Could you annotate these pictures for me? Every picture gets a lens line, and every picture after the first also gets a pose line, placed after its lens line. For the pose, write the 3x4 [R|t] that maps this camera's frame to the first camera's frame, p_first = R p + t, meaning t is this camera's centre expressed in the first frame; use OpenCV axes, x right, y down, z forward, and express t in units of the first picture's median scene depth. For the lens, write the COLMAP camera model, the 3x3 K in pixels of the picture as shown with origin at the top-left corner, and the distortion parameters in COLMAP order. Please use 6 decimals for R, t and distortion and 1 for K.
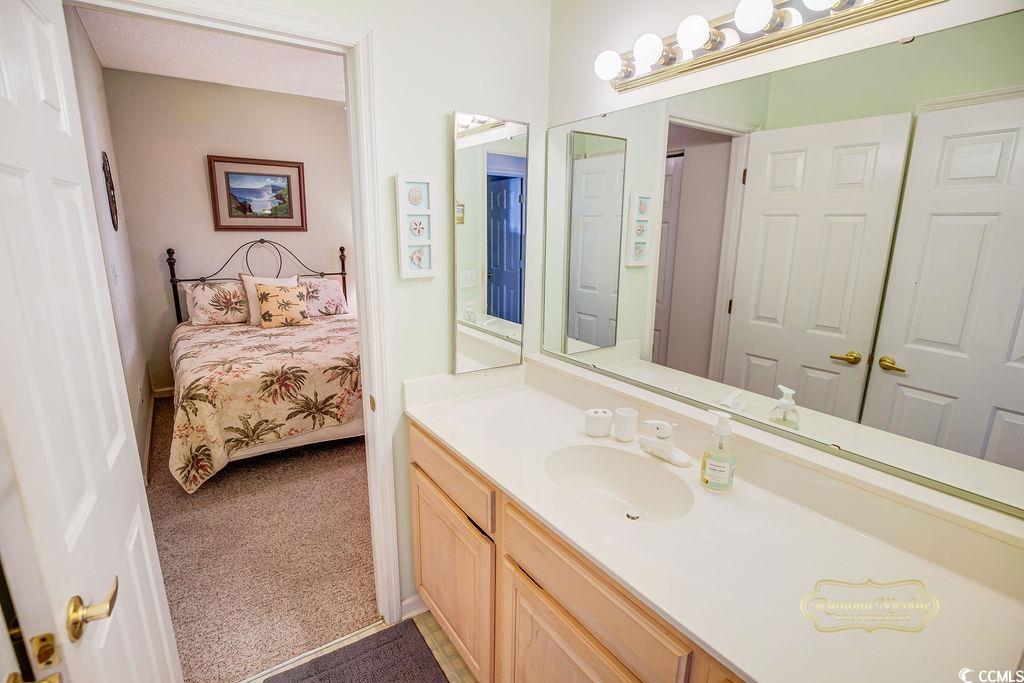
lens RADIAL K [[476.0, 0, 506.8], [0, 476.0, 341.7], [0, 0, 1]] dist [-0.035562, 0.004930]
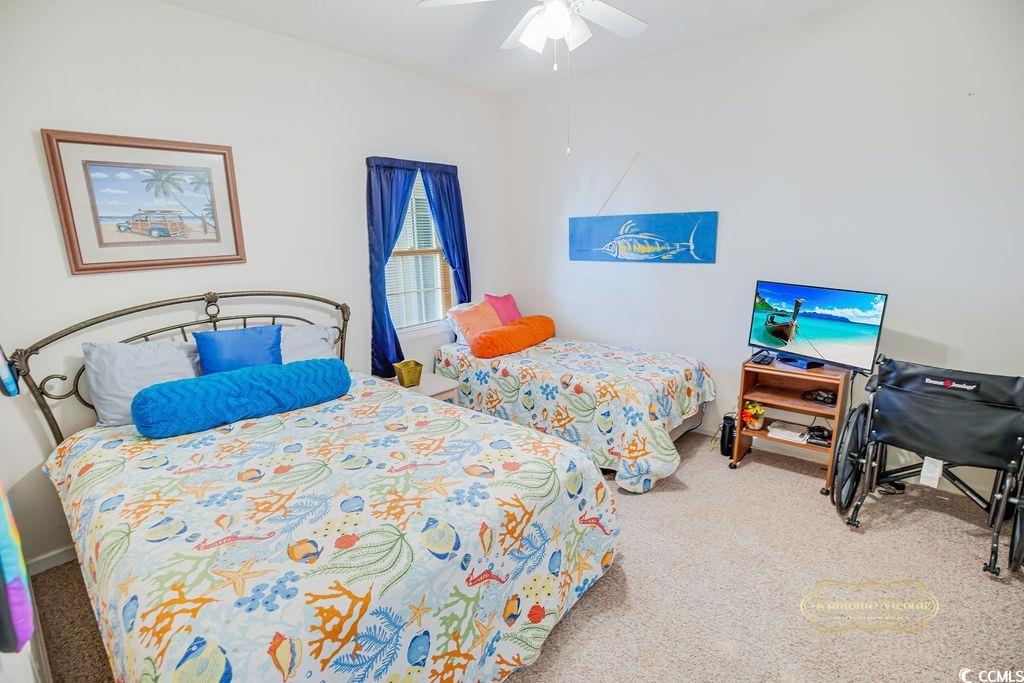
lens RADIAL K [[476.0, 0, 506.6], [0, 476.0, 339.5], [0, 0, 1]] dist [-0.035562, 0.004930]
pose [[0.963307, -0.098900, 0.249518, -0.405166], [0.098380, 0.995042, 0.014587, -0.174043], [-0.249724, 0.010496, 0.968260, 0.528671]]
